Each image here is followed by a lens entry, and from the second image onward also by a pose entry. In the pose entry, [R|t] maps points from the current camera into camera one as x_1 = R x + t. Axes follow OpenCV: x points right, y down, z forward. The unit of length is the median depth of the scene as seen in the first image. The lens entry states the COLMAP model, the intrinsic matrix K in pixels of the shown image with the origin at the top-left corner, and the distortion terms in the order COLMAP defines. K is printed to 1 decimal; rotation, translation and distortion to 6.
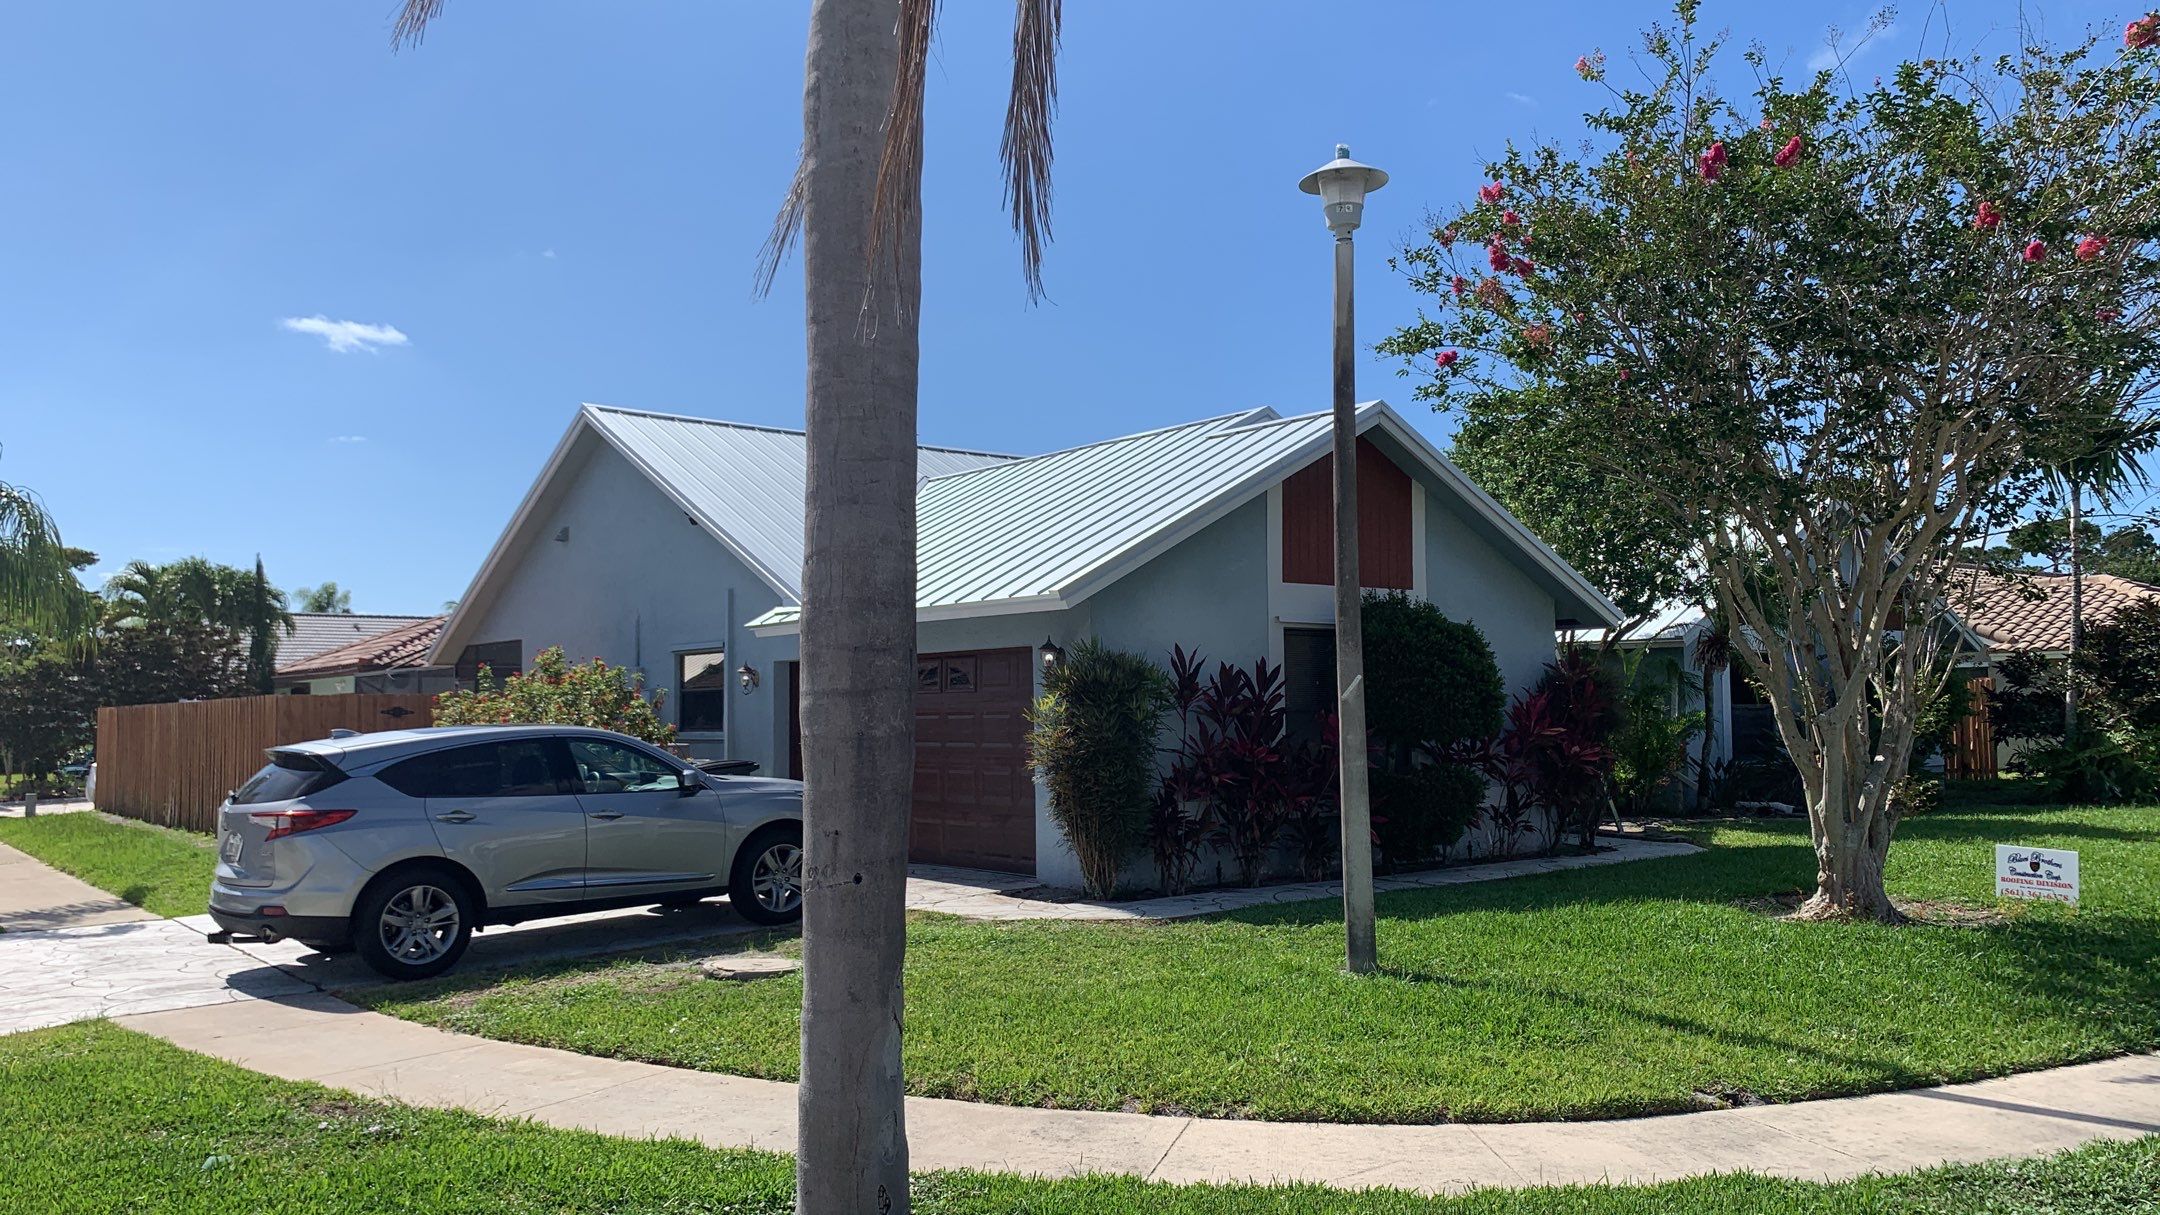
lens RADIAL K [[1614.0, 0, 1080.0], [0, 1614.0, 607.5], [0, 0, 1]] dist [0.091577, -0.110914]
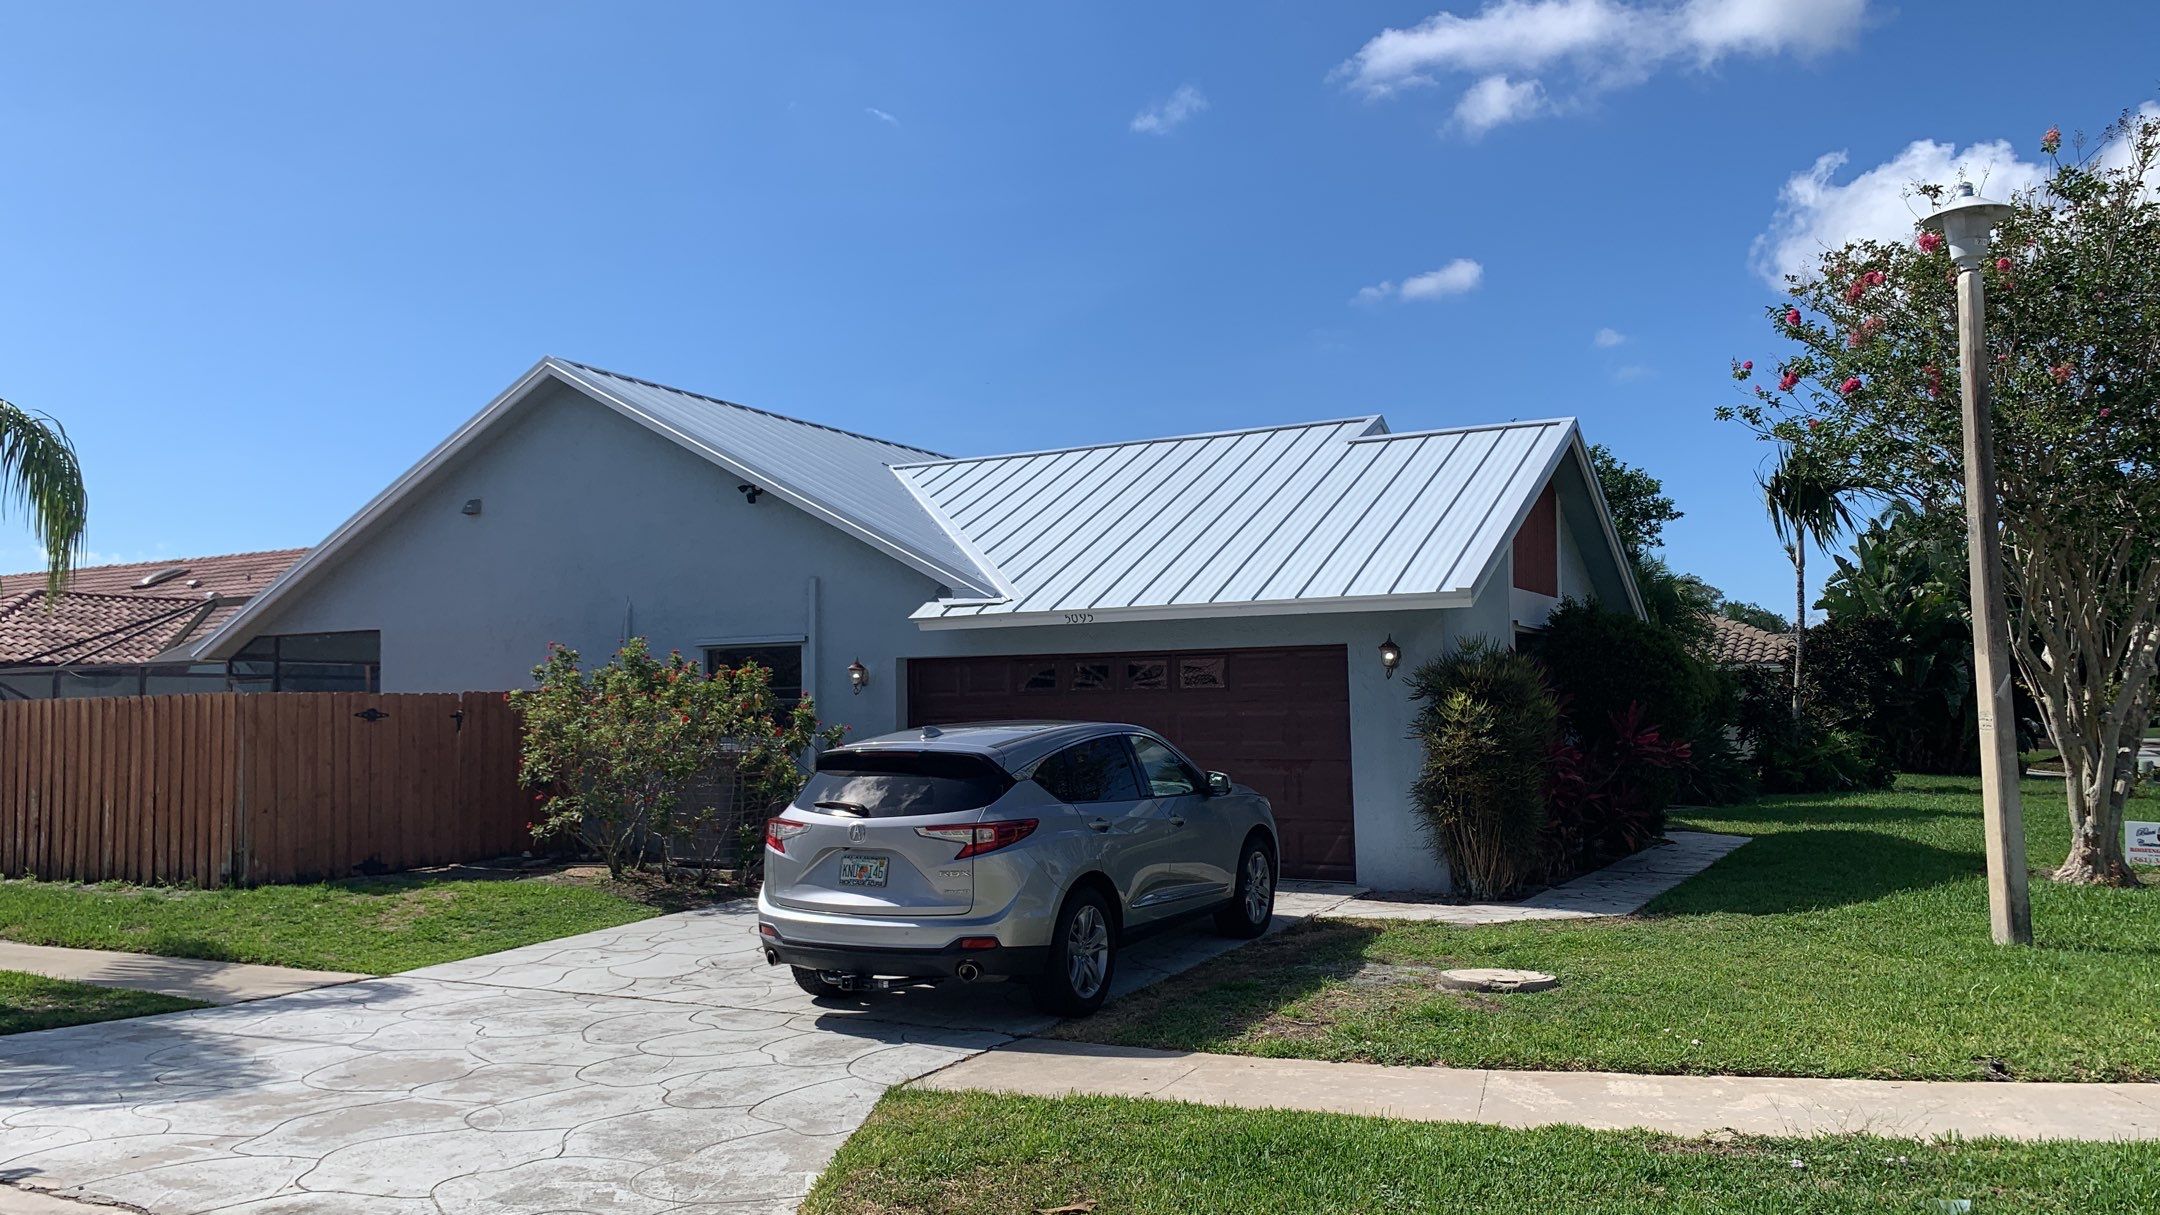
lens RADIAL K [[1614.0, 0, 1080.0], [0, 1614.0, 607.5], [0, 0, 1]] dist [0.091577, -0.110914]
pose [[0.922763, 0.025287, 0.384536, -0.461944], [-0.022046, 0.999675, -0.012834, 0.014610], [-0.384736, 0.003366, 0.923021, 0.133565]]
